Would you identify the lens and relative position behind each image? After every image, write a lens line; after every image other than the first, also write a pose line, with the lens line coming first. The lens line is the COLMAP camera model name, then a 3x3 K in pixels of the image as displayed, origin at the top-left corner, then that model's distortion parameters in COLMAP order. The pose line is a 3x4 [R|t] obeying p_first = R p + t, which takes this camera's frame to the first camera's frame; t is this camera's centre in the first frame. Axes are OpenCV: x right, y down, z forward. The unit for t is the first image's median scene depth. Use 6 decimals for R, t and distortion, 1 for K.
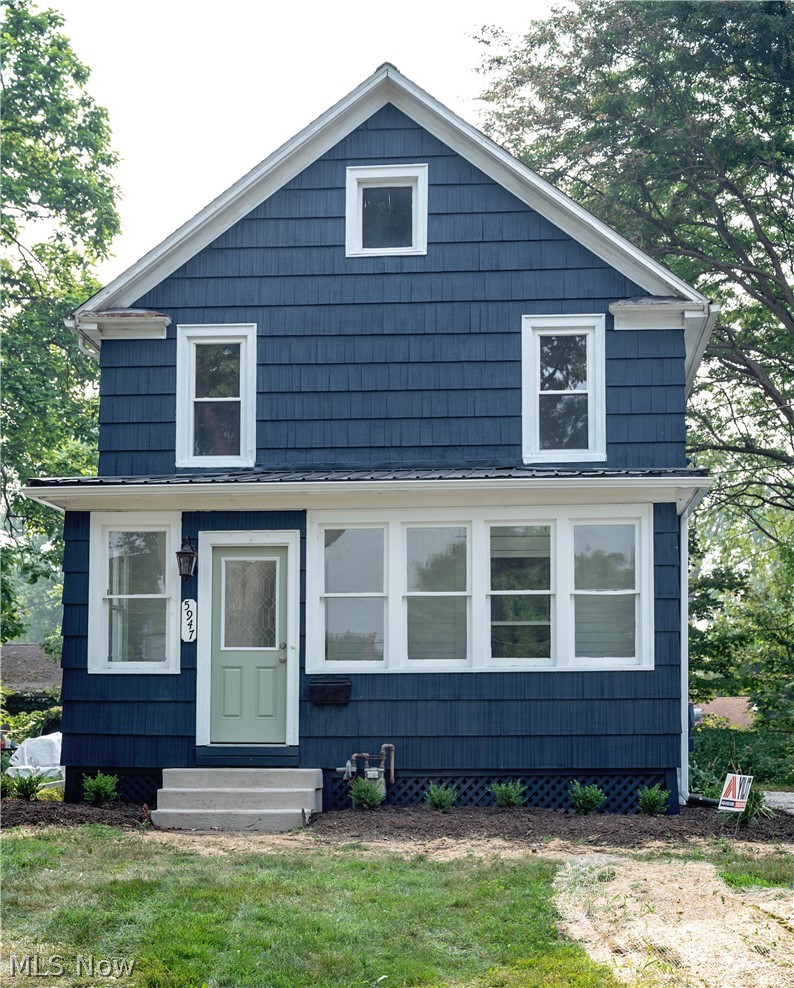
lens RADIAL K [[1732.7, 0, 397.1], [0, 1732.7, 640.5], [0, 0, 1]] dist [0.022535, 0.066727]
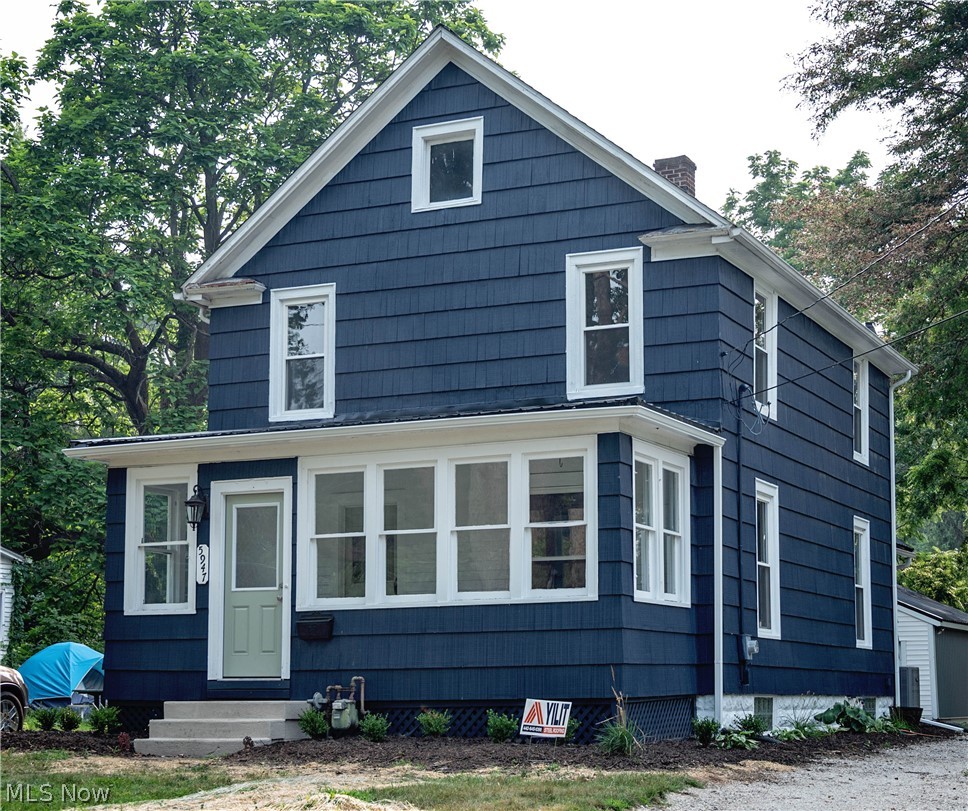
lens RADIAL K [[1797.8, 0, 545.4], [0, 1797.8, 535.6], [0, 0, 1]] dist [0.014713, 0.001366]
pose [[0.947438, -0.033822, -0.318148, 0.395508], [0.024017, 0.999109, -0.034693, 0.013181], [0.319038, 0.025228, 0.947406, 0.003773]]
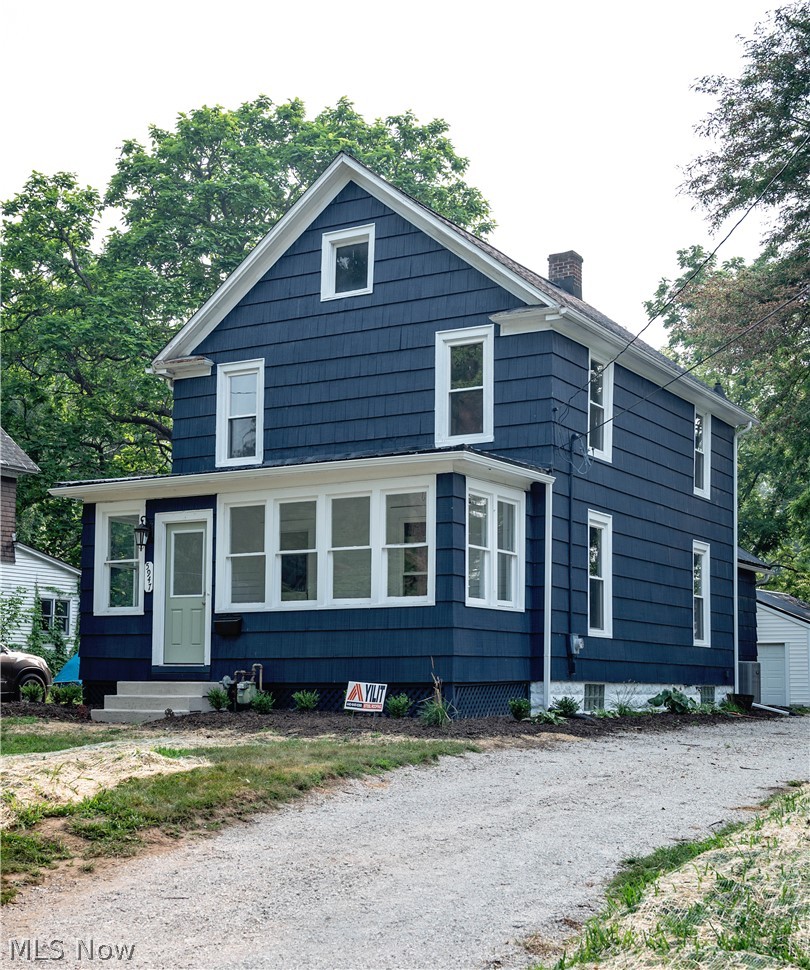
lens RADIAL K [[1410.5, 0, 385.1], [0, 1410.5, 610.7], [0, 0, 1]] dist [0.011966, 0.038863]
pose [[0.899387, -0.017863, -0.436788, 0.496775], [0.019329, 0.999813, -0.001089, 0.018710], [0.436726, -0.007463, 0.899564, 0.046594]]
